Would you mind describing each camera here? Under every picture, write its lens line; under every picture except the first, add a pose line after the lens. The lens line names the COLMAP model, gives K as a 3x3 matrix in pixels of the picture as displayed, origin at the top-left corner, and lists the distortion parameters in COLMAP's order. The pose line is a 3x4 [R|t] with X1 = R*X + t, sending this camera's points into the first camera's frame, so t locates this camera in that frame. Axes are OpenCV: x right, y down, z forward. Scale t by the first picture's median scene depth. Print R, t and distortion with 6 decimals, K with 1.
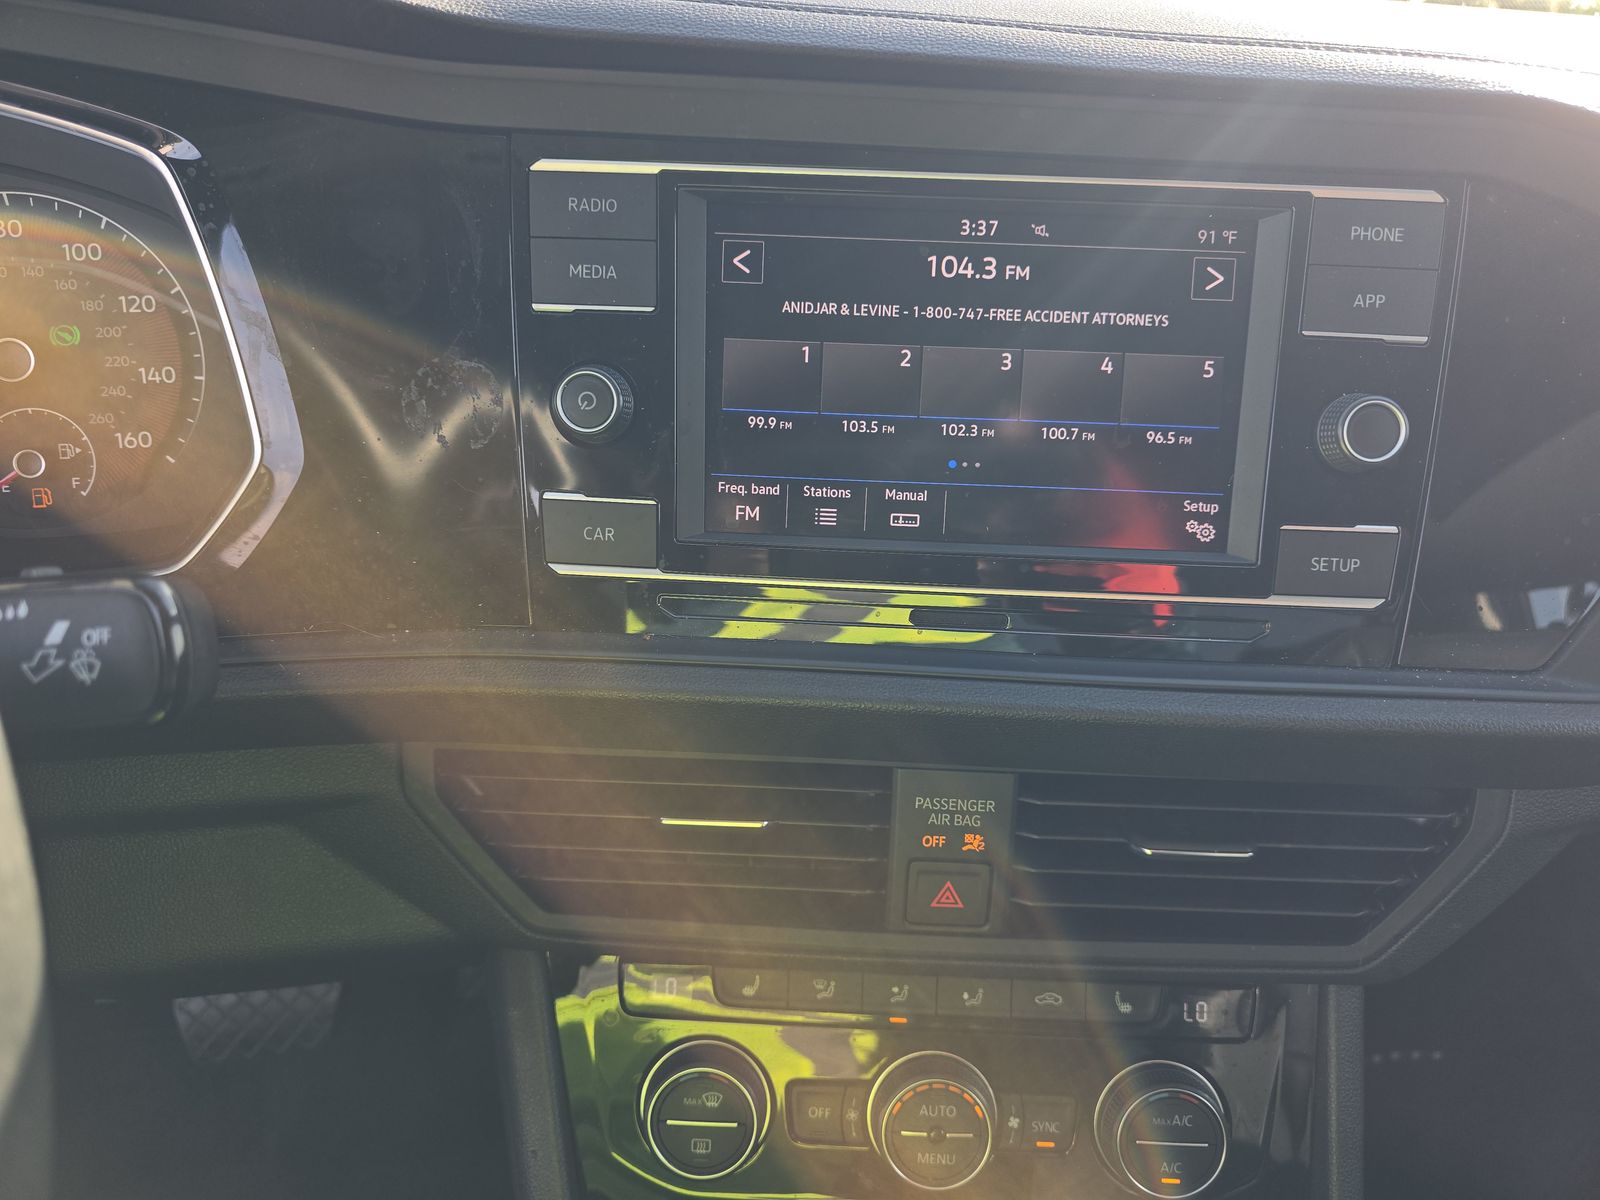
lens RADIAL K [[1085.0, 0, 808.7], [0, 1085.0, 606.4], [0, 0, 1]] dist [0.044944, -0.043973]
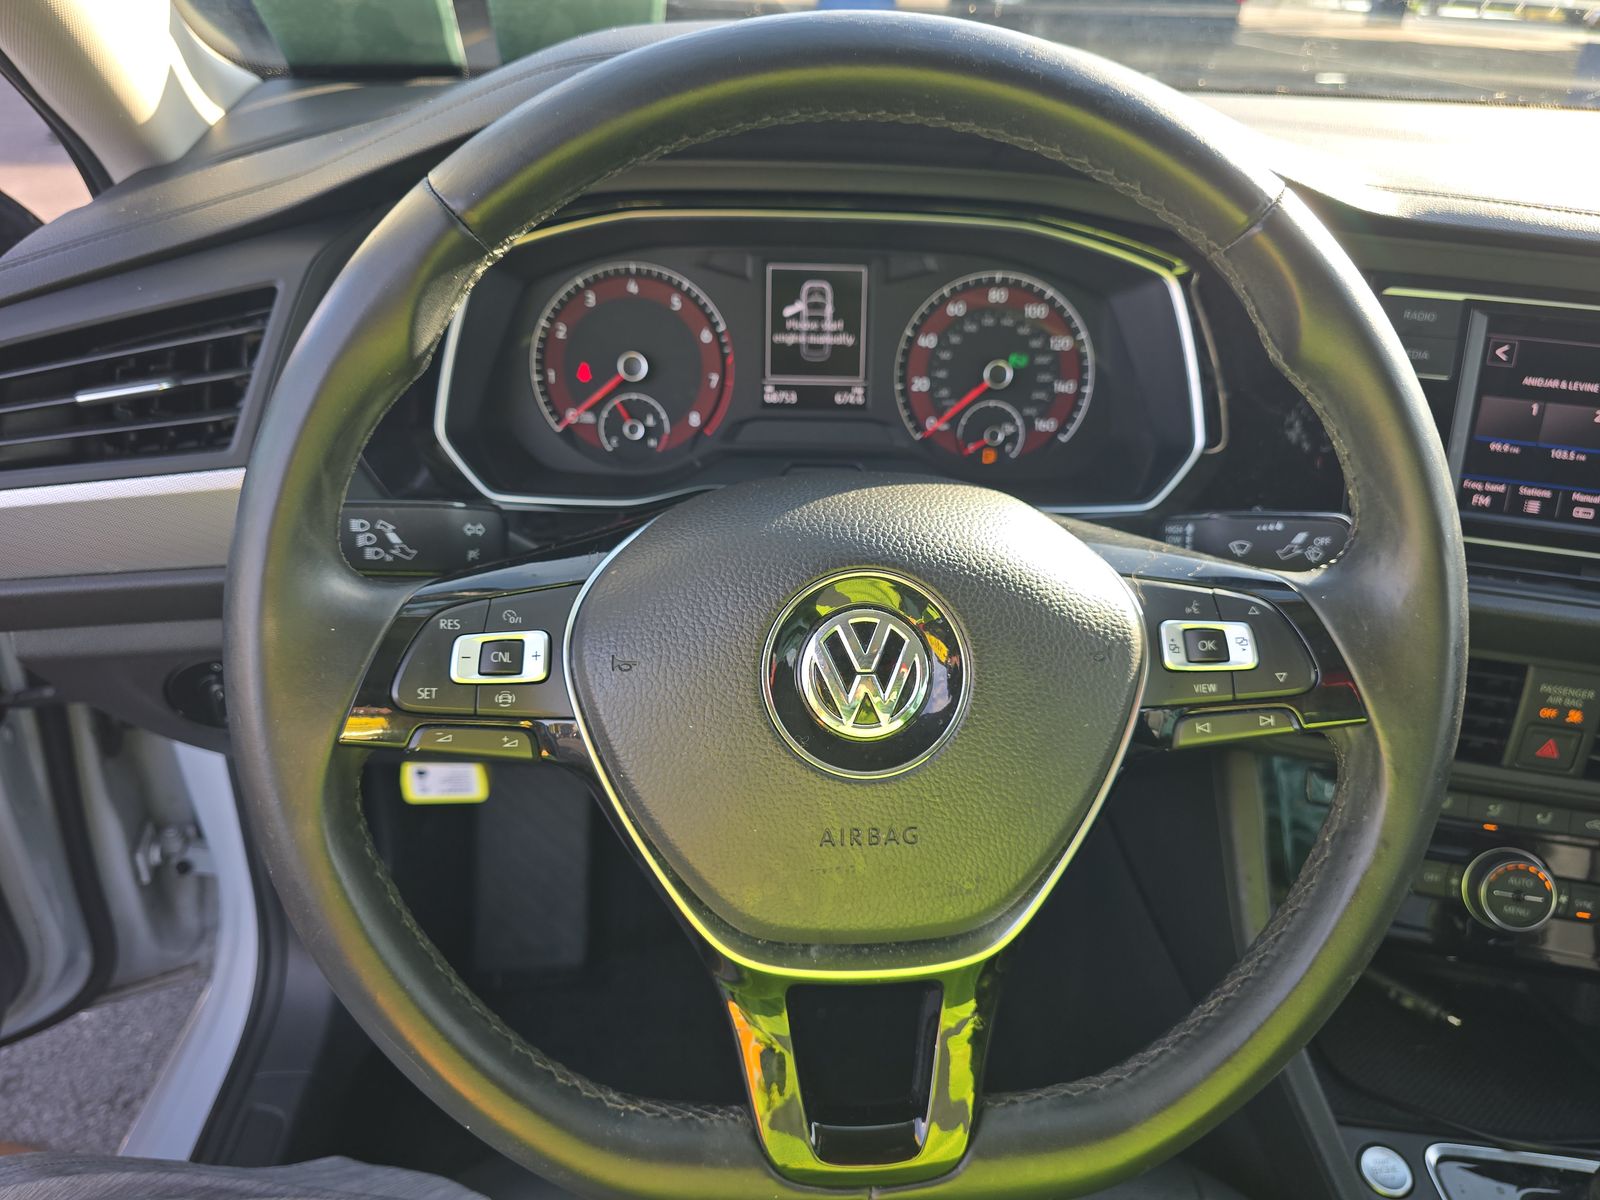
lens RADIAL K [[1085.0, 0, 837.1], [0, 1085.0, 599.4], [0, 0, 1]] dist [0.044944, -0.043973]
pose [[0.989621, 0.093675, -0.108972, -0.738965], [-0.090311, 0.995283, 0.035424, 0.083681], [0.111776, -0.025215, 0.993413, -0.698687]]
